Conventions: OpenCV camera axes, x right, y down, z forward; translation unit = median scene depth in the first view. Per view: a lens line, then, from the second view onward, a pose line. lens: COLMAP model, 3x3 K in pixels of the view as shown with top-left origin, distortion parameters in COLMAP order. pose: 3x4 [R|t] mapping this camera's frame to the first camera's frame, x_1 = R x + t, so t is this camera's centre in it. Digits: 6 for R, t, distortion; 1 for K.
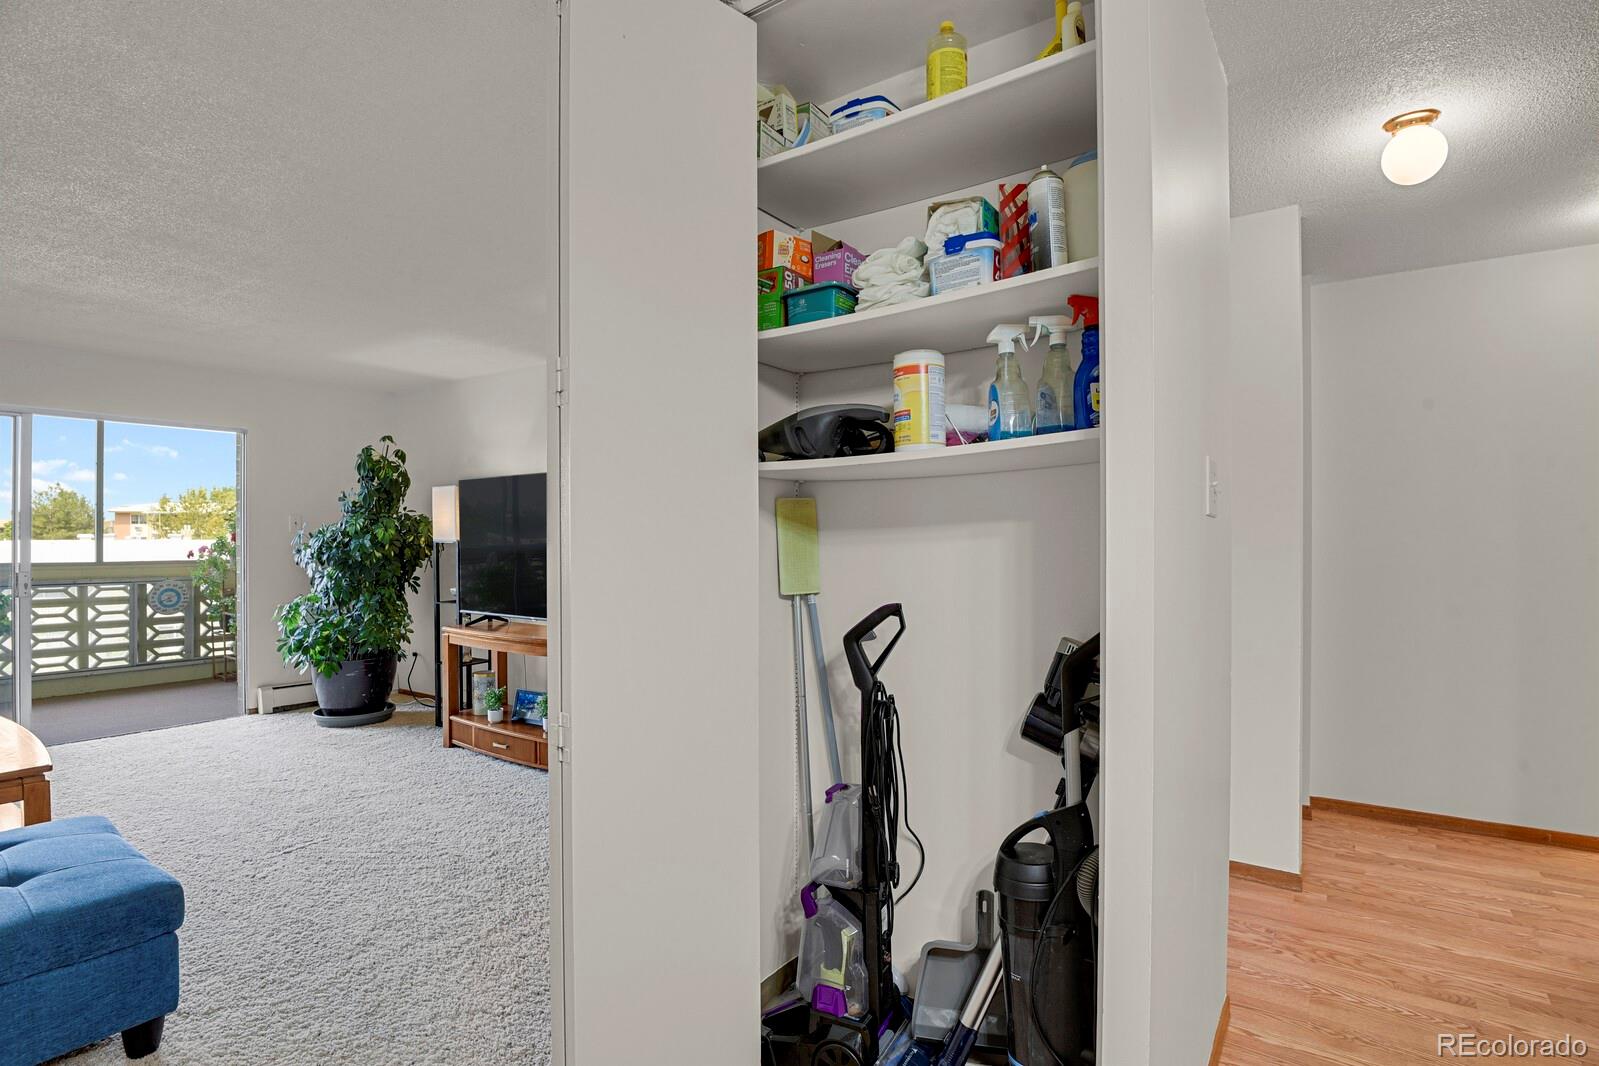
lens RADIAL K [[780.2, 0, 802.0], [0, 780.2, 539.9], [0, 0, 1]] dist [-0.029187, -0.002131]
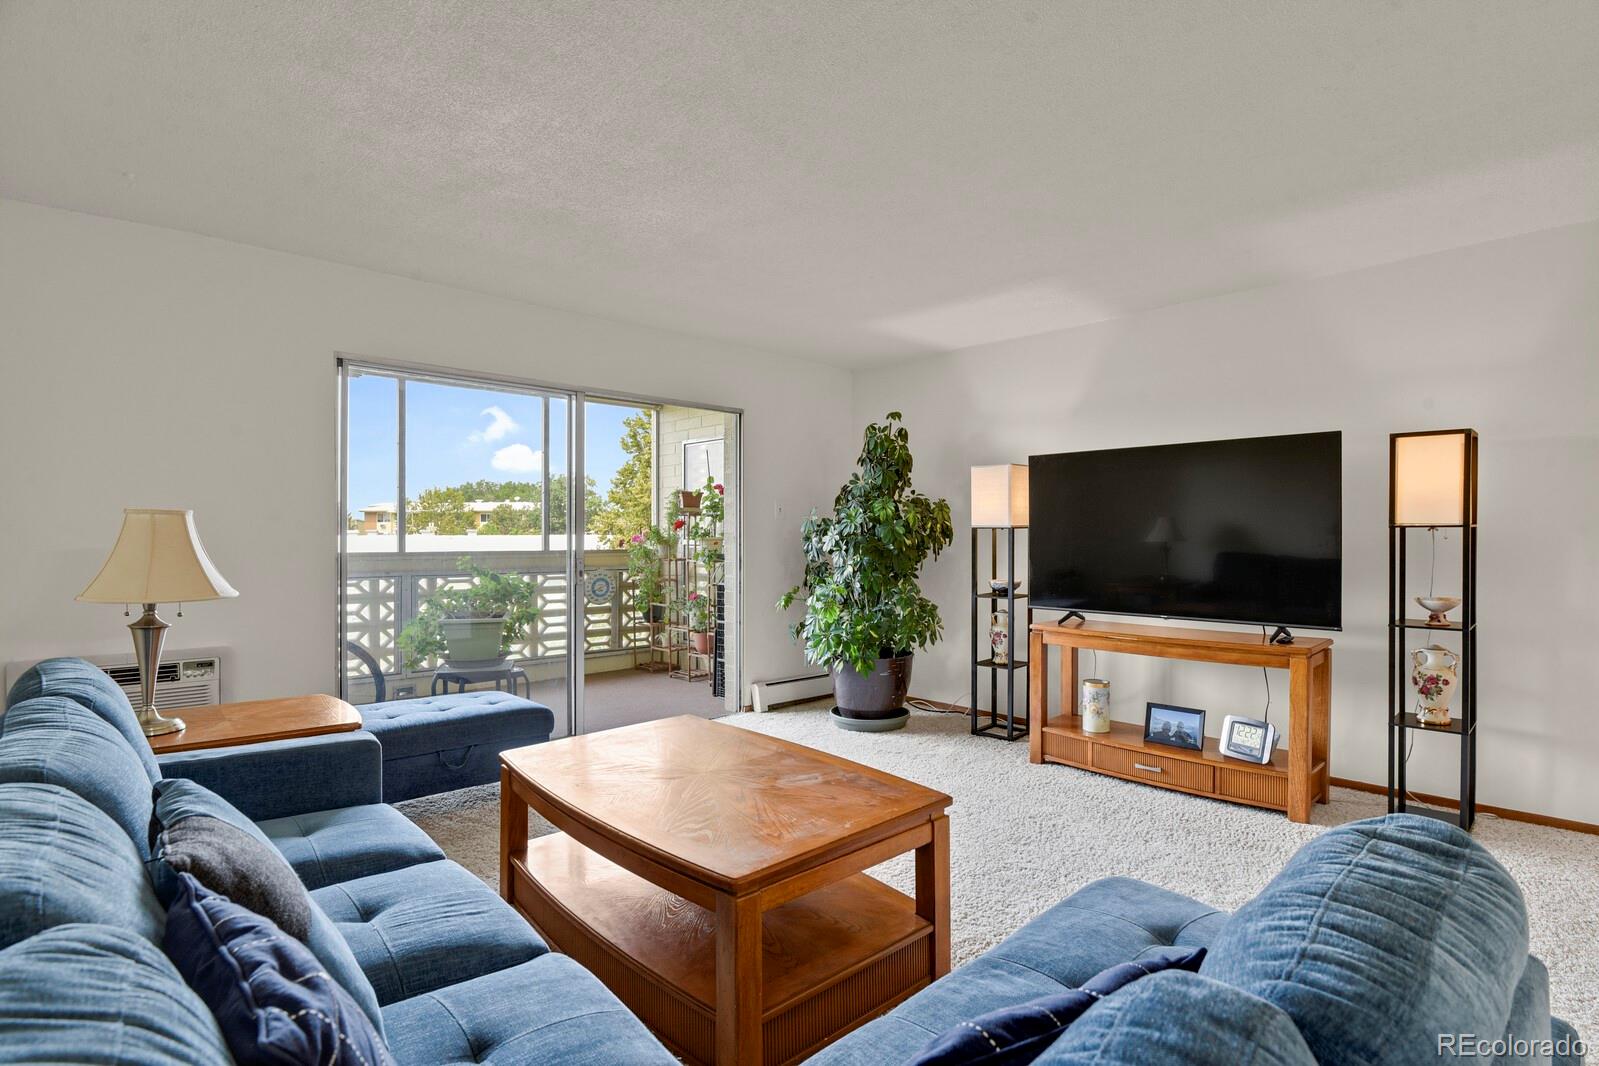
lens RADIAL K [[780.2, 0, 802.0], [0, 780.2, 539.9], [0, 0, 1]] dist [-0.029187, -0.002131]
pose [[0.977652, 0.001642, -0.210223, -0.375769], [-0.000672, 0.999989, 0.004686, 0.009241], [0.210228, -0.004440, 0.977642, 0.065054]]
